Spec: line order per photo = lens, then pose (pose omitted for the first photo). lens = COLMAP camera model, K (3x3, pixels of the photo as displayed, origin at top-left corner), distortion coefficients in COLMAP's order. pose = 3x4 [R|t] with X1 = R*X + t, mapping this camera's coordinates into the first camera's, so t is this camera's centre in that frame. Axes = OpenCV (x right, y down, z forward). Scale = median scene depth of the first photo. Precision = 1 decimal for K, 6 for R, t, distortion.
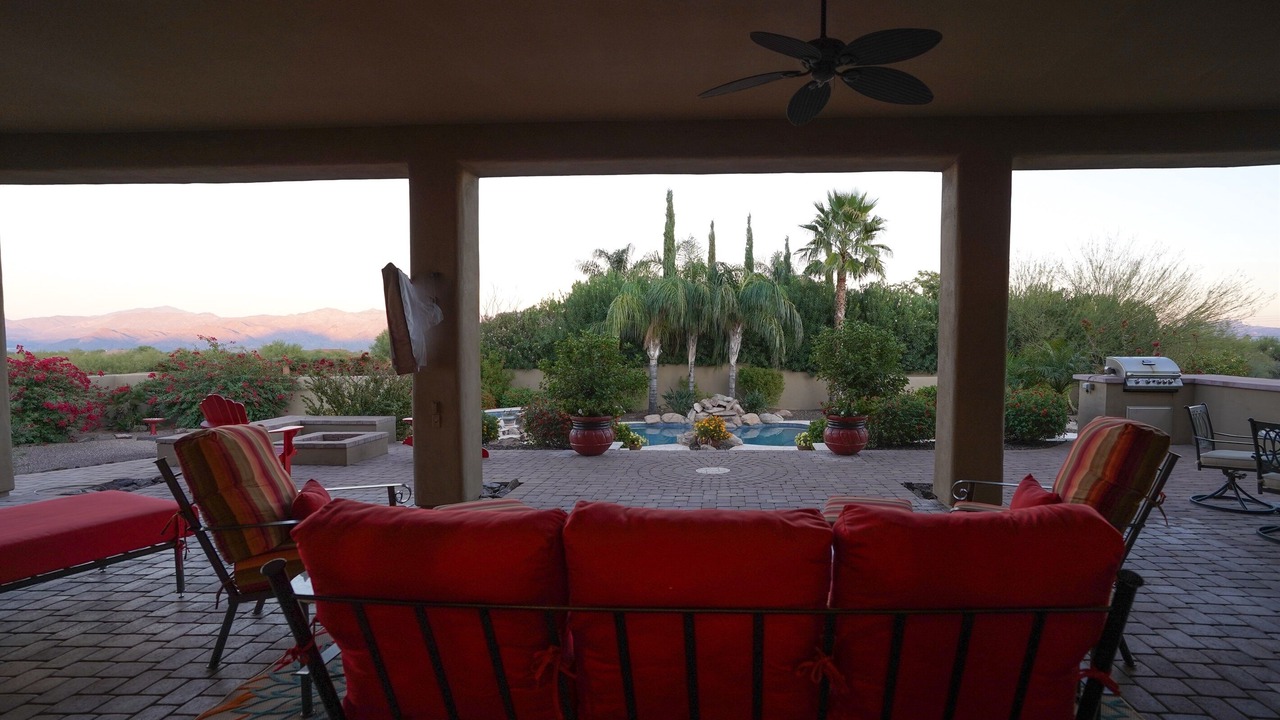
lens RADIAL K [[658.9, 0, 690.7], [0, 658.9, 367.8], [0, 0, 1]] dist [-0.003557, 0.001529]
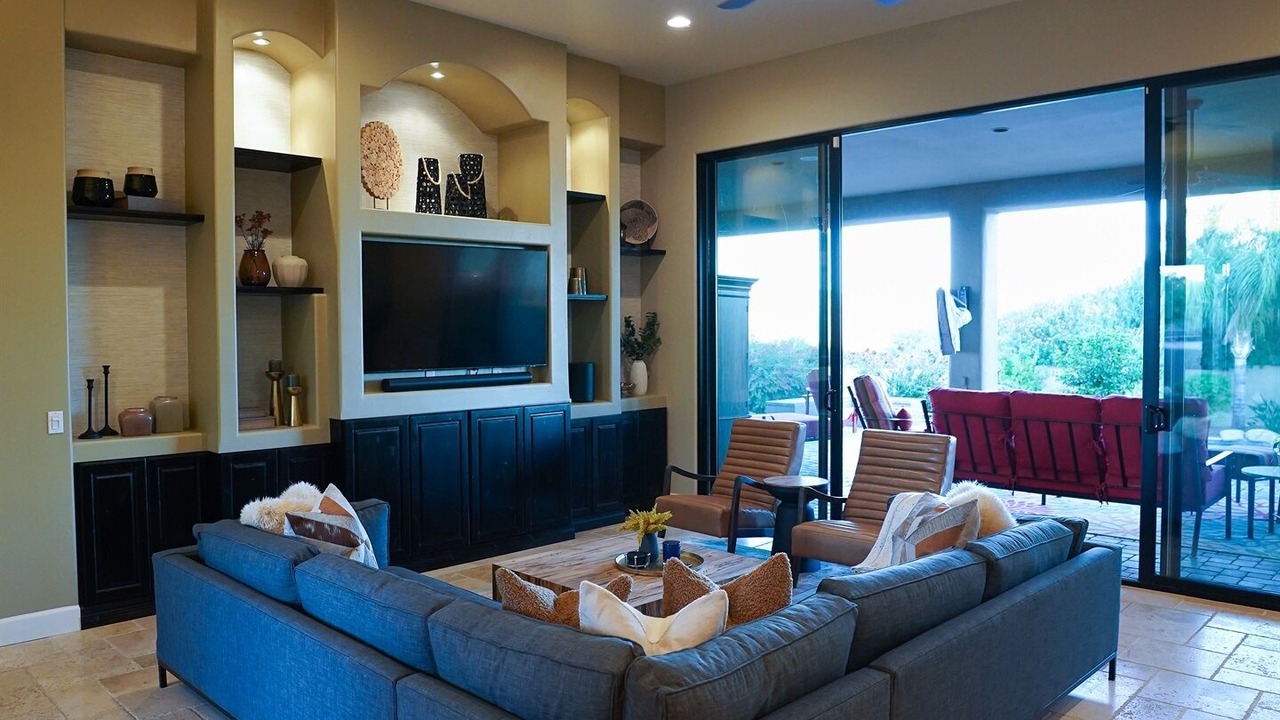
lens RADIAL K [[910.9, 0, 635.6], [0, 910.9, 352.3], [0, 0, 1]] dist [-0.047610, -0.004516]
pose [[0.759196, 0.018300, -0.650605, 0.086239], [-0.029513, 0.999544, -0.006324, 0.007934], [0.650193, 0.024003, 0.759390, -0.236892]]
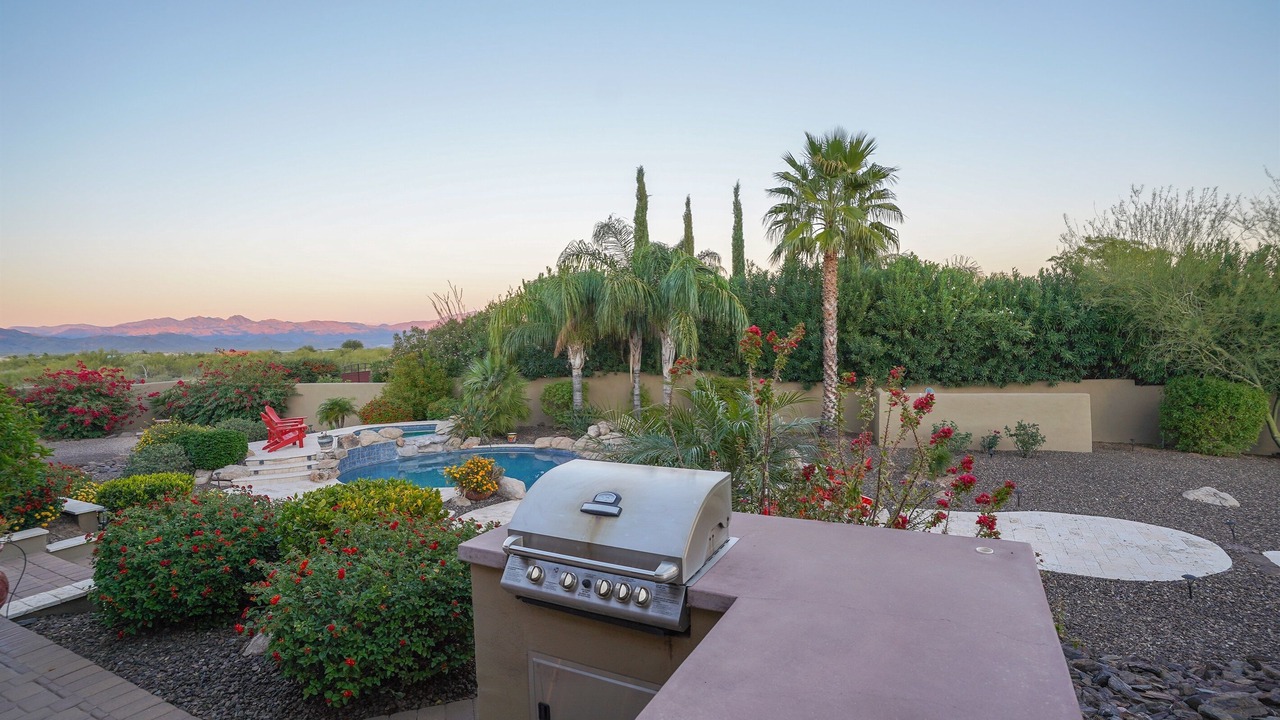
lens RADIAL K [[597.8, 0, 630.7], [0, 597.8, 371.5], [0, 0, 1]] dist [-0.023030, 0.003635]
pose [[0.911497, 0.008697, -0.411215, 0.349016], [0.004496, 0.999506, 0.031107, -0.034844], [0.411282, -0.030203, 0.911008, 0.351227]]
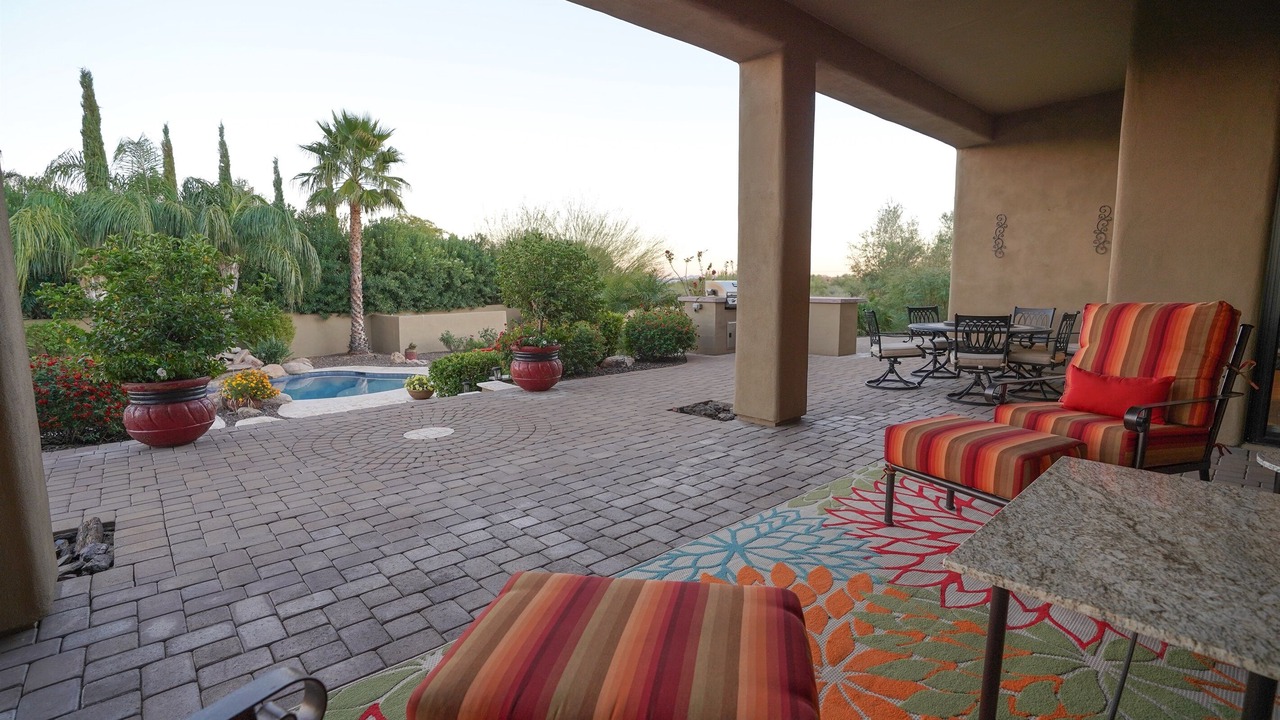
lens RADIAL K [[597.8, 0, 645.7], [0, 597.8, 355.7], [0, 0, 1]] dist [-0.023030, 0.003635]
pose [[0.716211, -0.087118, 0.692425, -0.081547], [0.034818, 0.995403, 0.089223, 0.007308], [-0.697015, -0.039794, 0.715951, 0.124721]]
